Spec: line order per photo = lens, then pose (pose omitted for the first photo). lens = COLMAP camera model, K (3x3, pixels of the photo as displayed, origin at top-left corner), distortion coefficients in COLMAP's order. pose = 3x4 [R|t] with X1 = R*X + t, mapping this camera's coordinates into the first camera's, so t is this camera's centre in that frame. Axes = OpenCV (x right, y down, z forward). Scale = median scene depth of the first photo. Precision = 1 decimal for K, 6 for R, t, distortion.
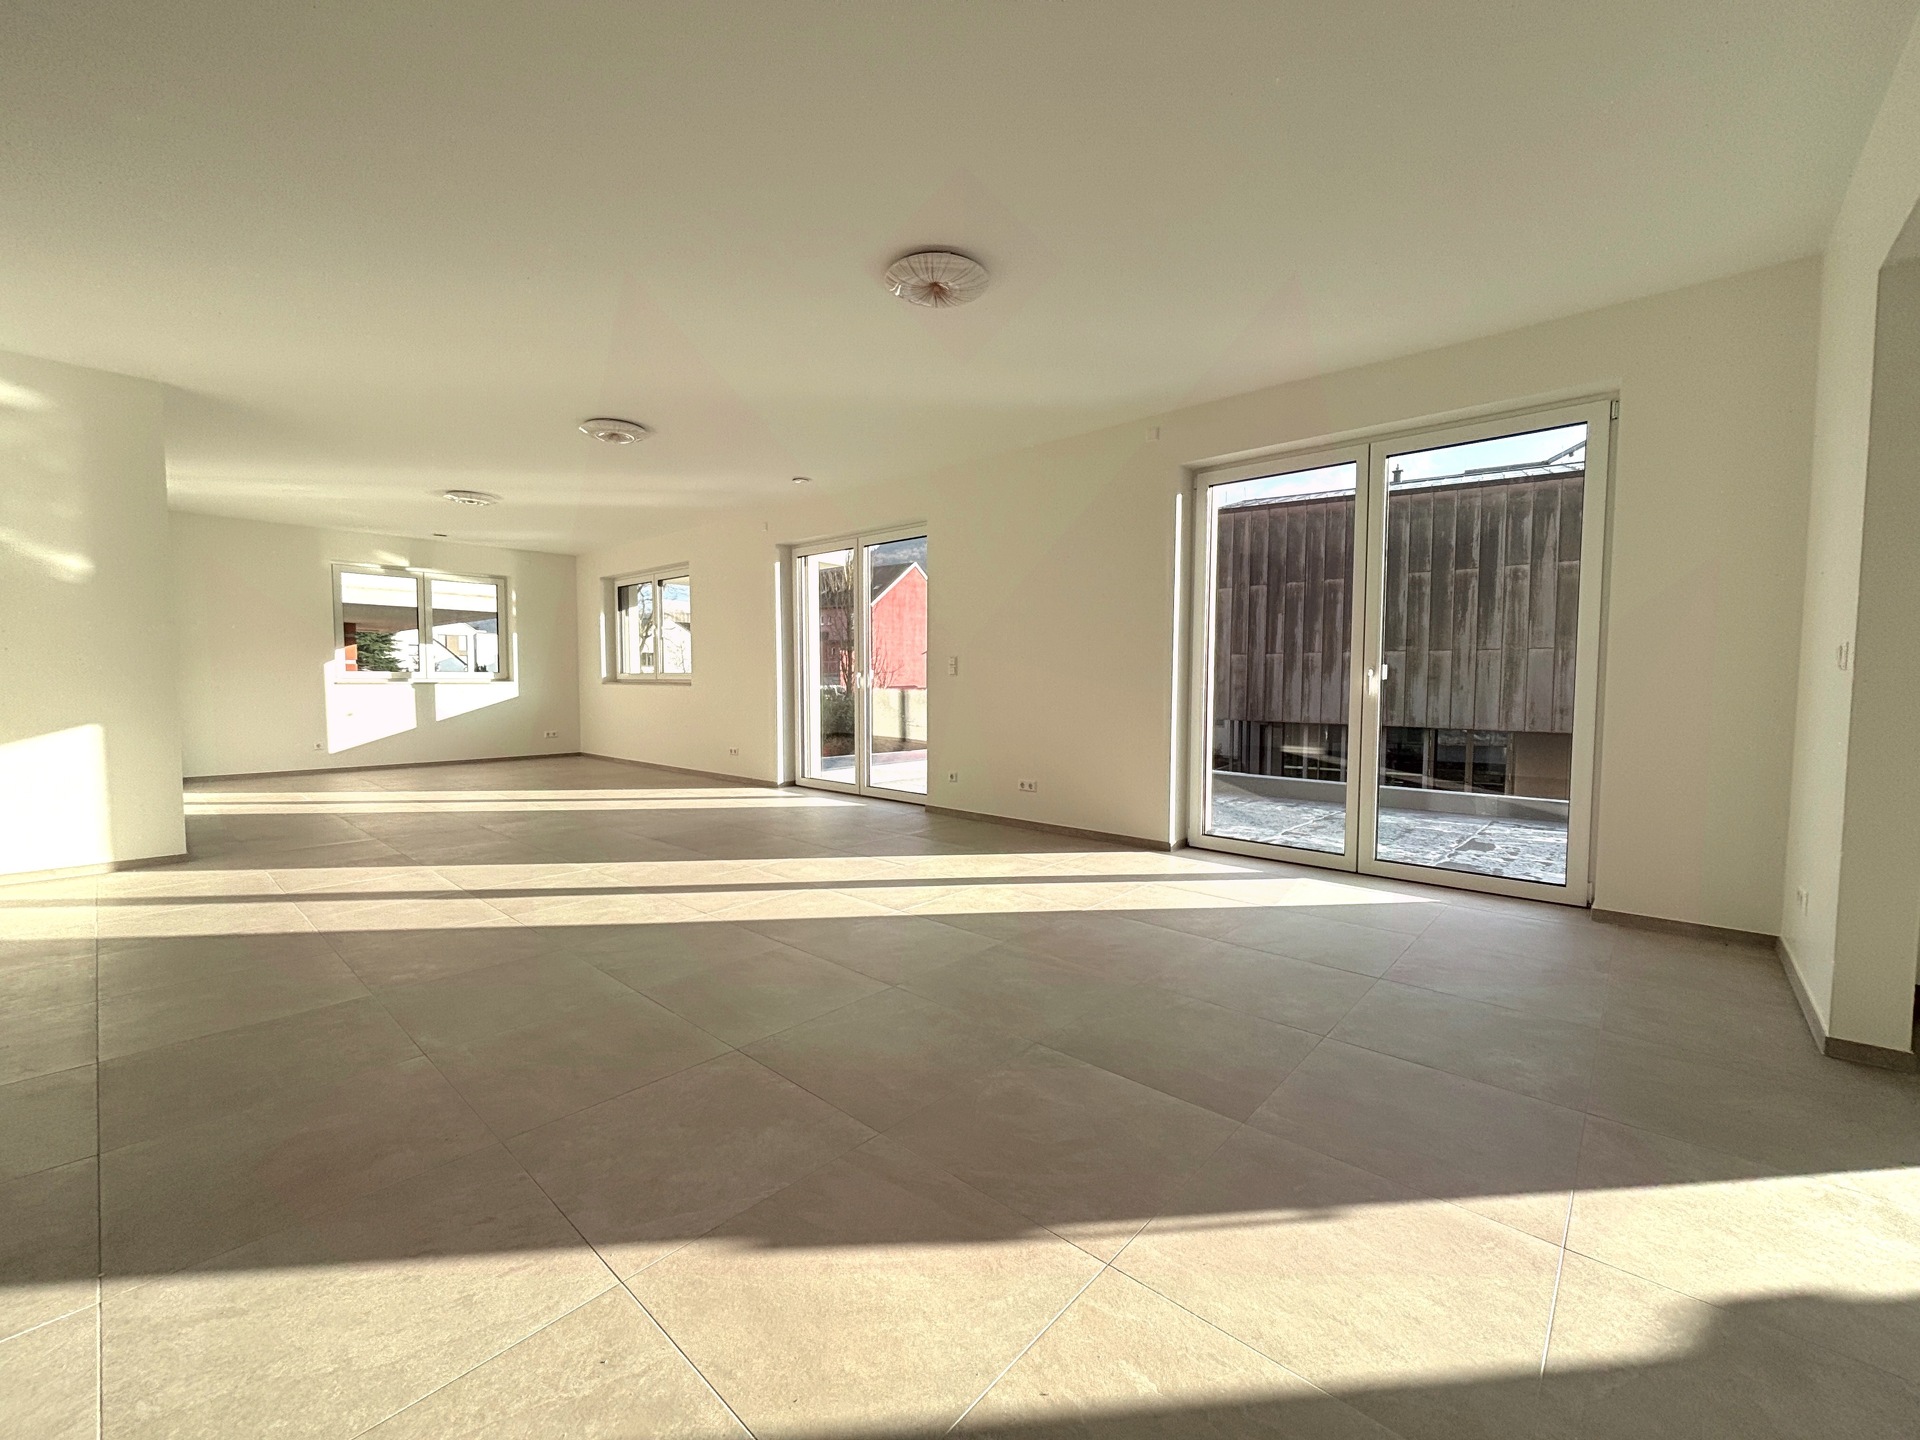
lens RADIAL K [[779.7, 0, 964.6], [0, 779.7, 722.7], [0, 0, 1]] dist [0.002803, 0.000392]
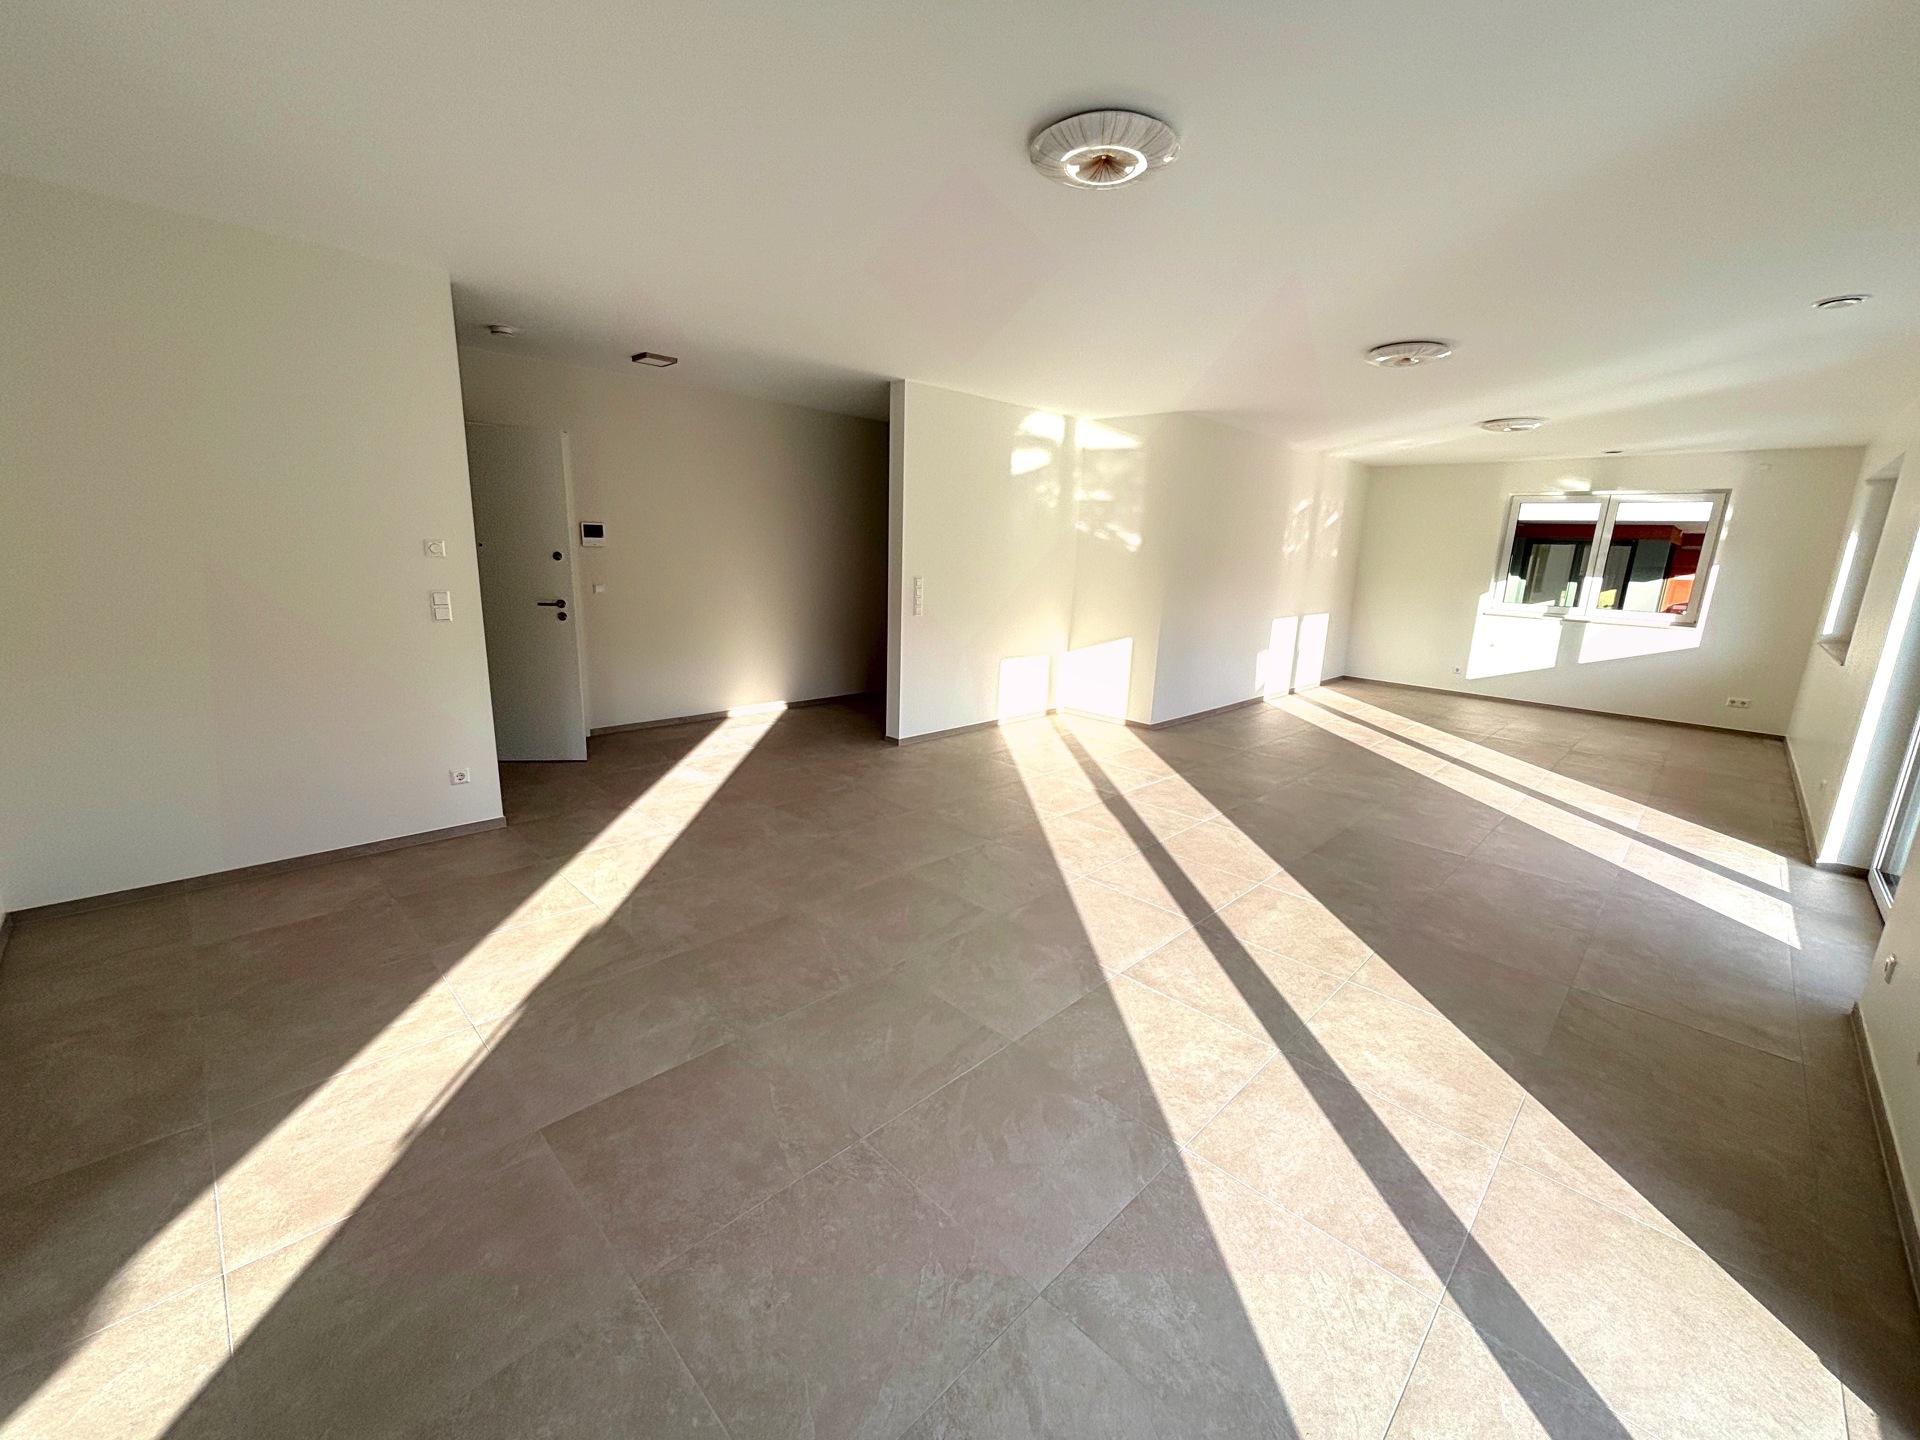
lens RADIAL K [[779.7, 0, 964.6], [0, 779.7, 722.7], [0, 0, 1]] dist [0.002803, 0.000392]
pose [[-0.058608, 0.218212, -0.974140, 0.595137], [-0.090409, 0.970647, 0.222869, -0.163825], [0.994179, 0.101133, -0.037160, 0.739753]]
